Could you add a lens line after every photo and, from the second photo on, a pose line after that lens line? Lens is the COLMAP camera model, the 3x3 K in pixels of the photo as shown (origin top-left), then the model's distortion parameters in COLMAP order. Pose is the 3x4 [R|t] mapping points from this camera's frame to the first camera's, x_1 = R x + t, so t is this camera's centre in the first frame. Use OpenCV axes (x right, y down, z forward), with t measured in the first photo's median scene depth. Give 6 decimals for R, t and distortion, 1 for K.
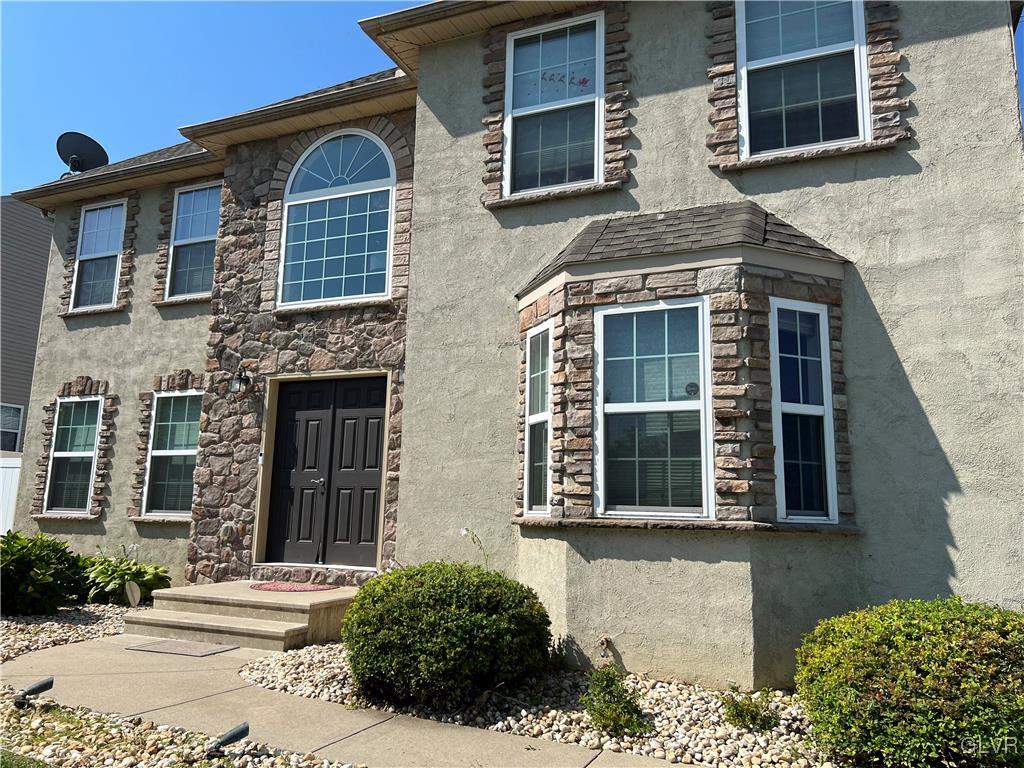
lens RADIAL K [[772.7, 0, 512.0], [0, 772.7, 384.0], [0, 0, 1]] dist [0.117909, -0.215190]
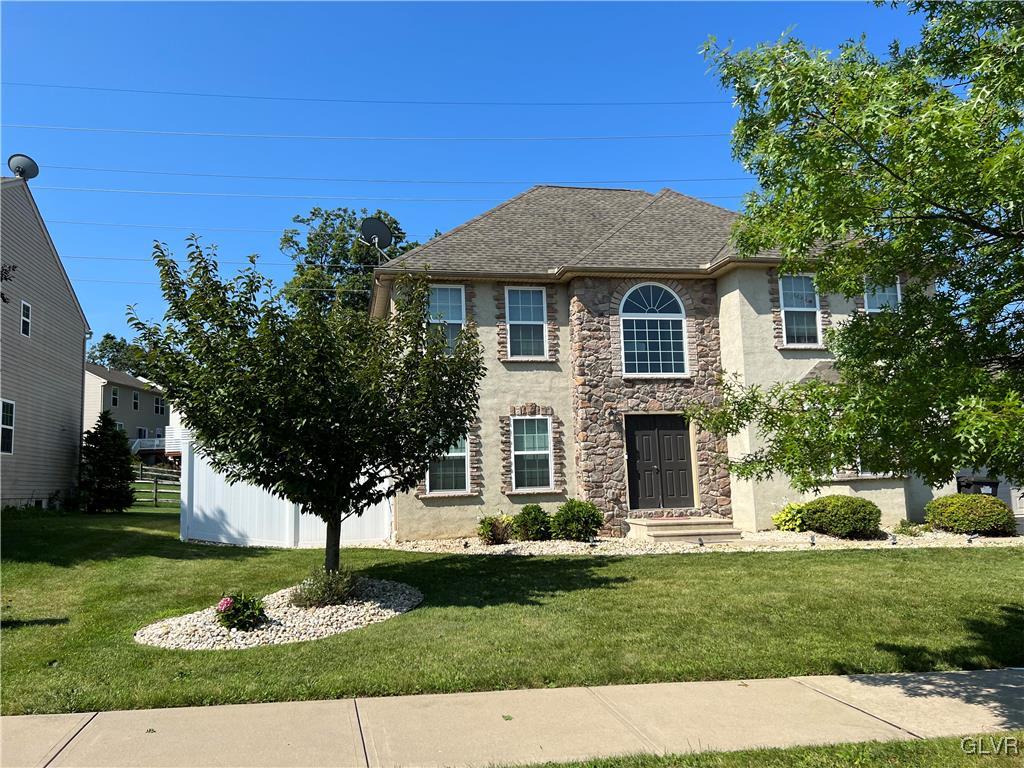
lens RADIAL K [[767.4, 0, 514.4], [0, 767.4, 401.0], [0, 0, 1]] dist [0.121636, -0.220090]
pose [[0.808032, 0.014398, 0.588963, -1.780370], [-0.048472, 0.997937, 0.042105, -0.113038], [-0.587142, -0.062571, 0.807062, -0.377244]]
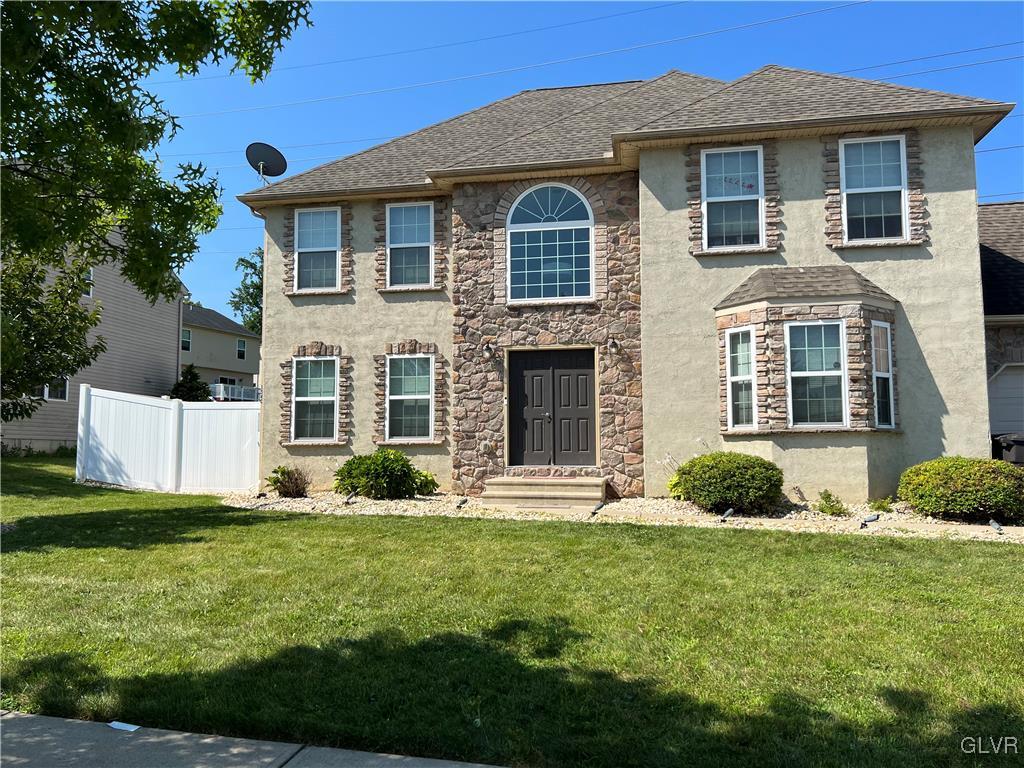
lens RADIAL K [[767.4, 0, 514.4], [0, 767.4, 401.0], [0, 0, 1]] dist [0.121636, -0.220090]
pose [[0.970236, -0.010132, 0.241950, -0.727710], [-0.014087, 0.995071, 0.098158, -0.059111], [-0.241752, -0.098645, 0.965311, -0.521167]]
